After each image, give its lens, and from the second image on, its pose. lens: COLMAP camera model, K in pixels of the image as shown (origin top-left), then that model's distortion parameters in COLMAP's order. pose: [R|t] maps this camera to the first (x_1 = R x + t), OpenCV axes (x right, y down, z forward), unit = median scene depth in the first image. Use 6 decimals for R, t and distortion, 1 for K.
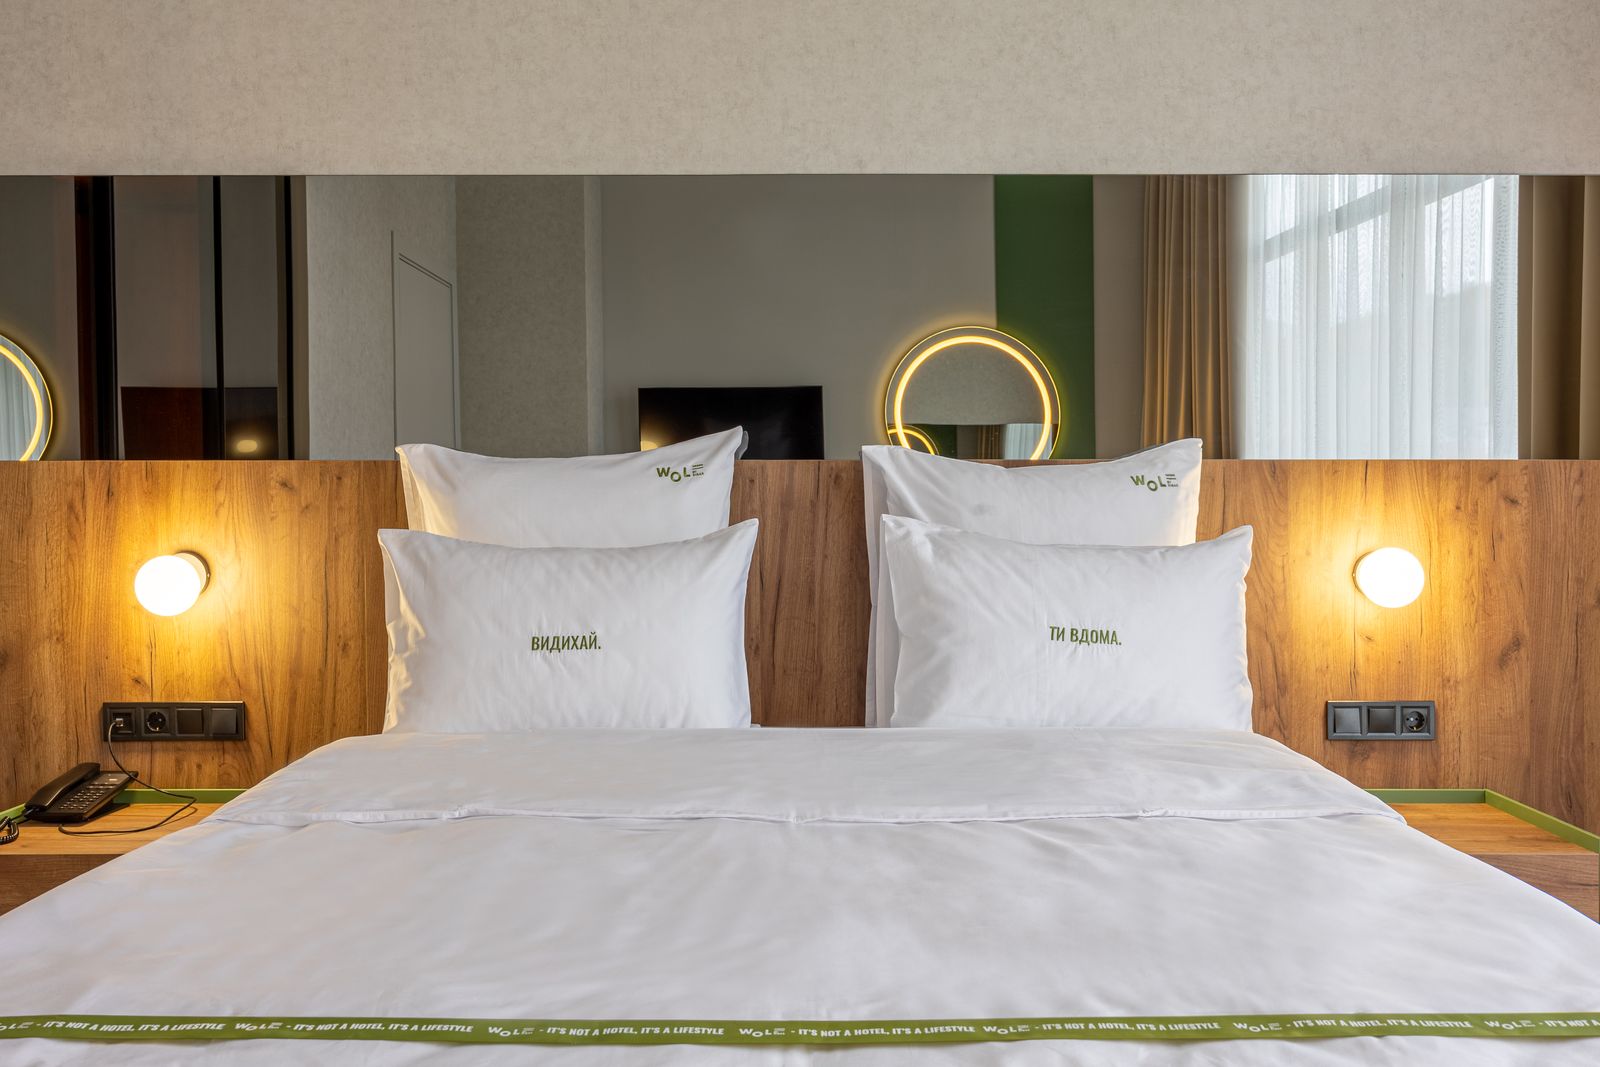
lens RADIAL K [[1446.0, 0, 798.0], [0, 1446.0, 557.7], [0, 0, 1]] dist [-0.003265, 0.010081]
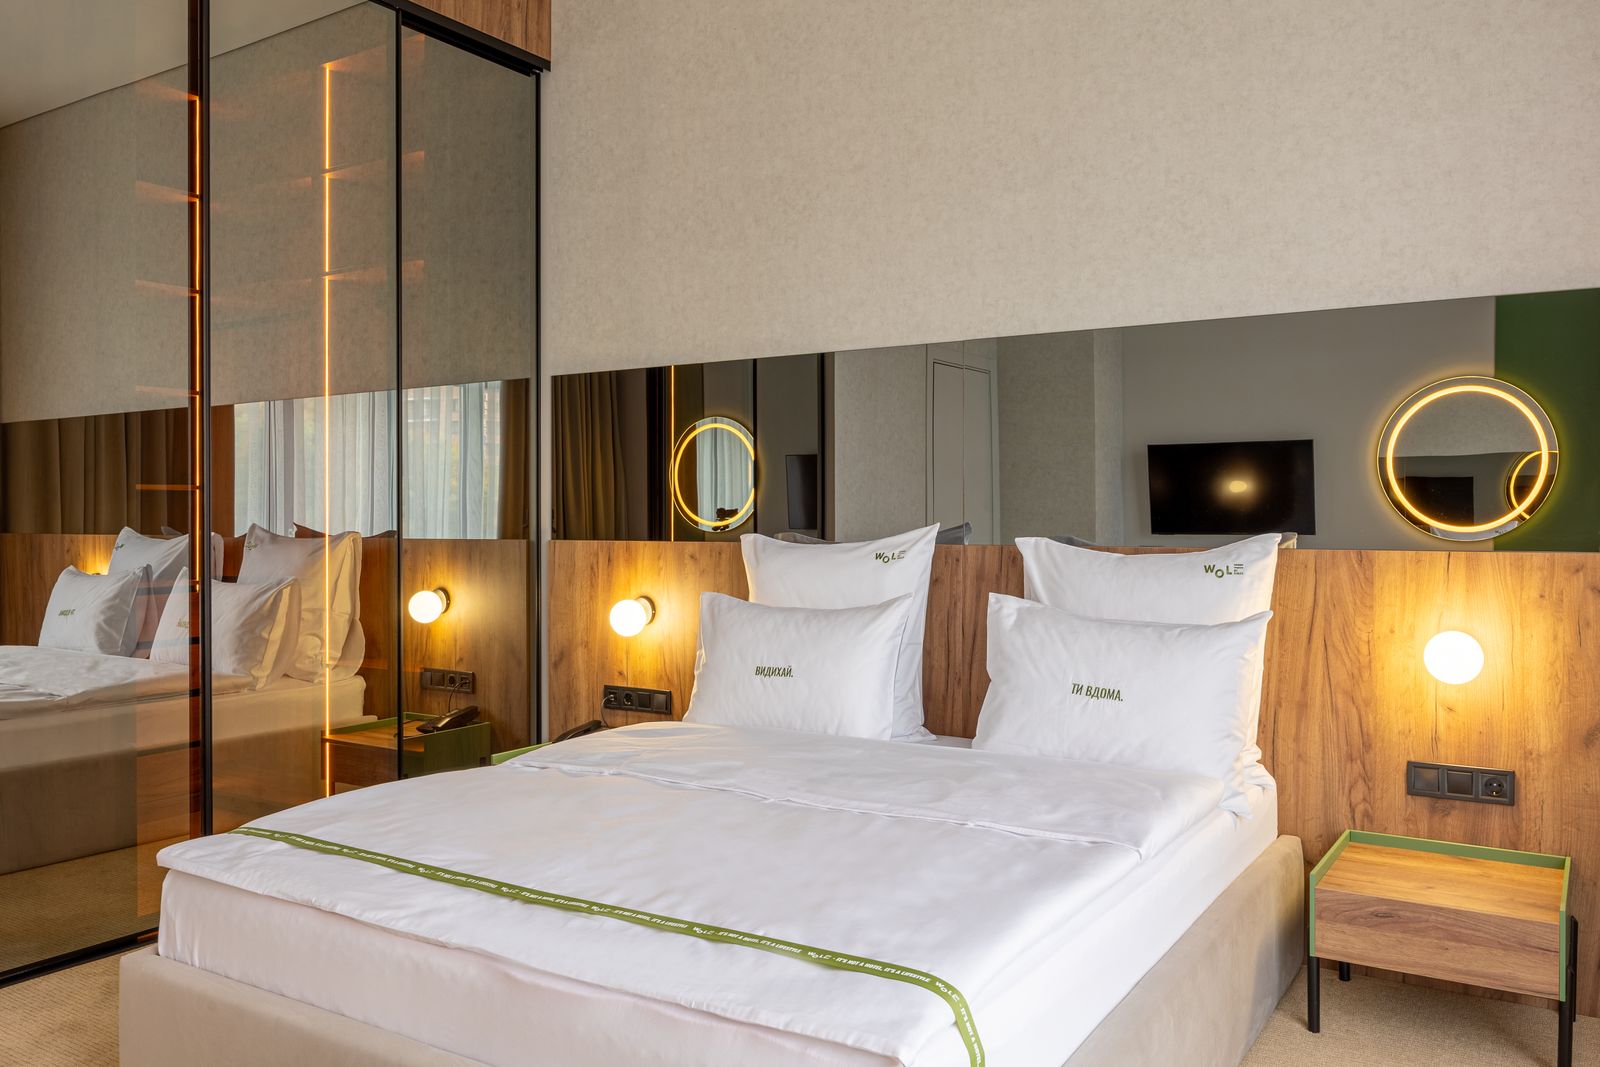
lens RADIAL K [[1279.7, 0, 800.0], [0, 1279.7, 533.5], [0, 0, 1]] dist [-0.010400, 0.000160]
pose [[0.834903, 0.007696, -0.550344, 0.523241], [-0.014075, 0.999874, -0.007371, -0.067668], [0.550218, 0.013900, 0.834906, -0.116896]]
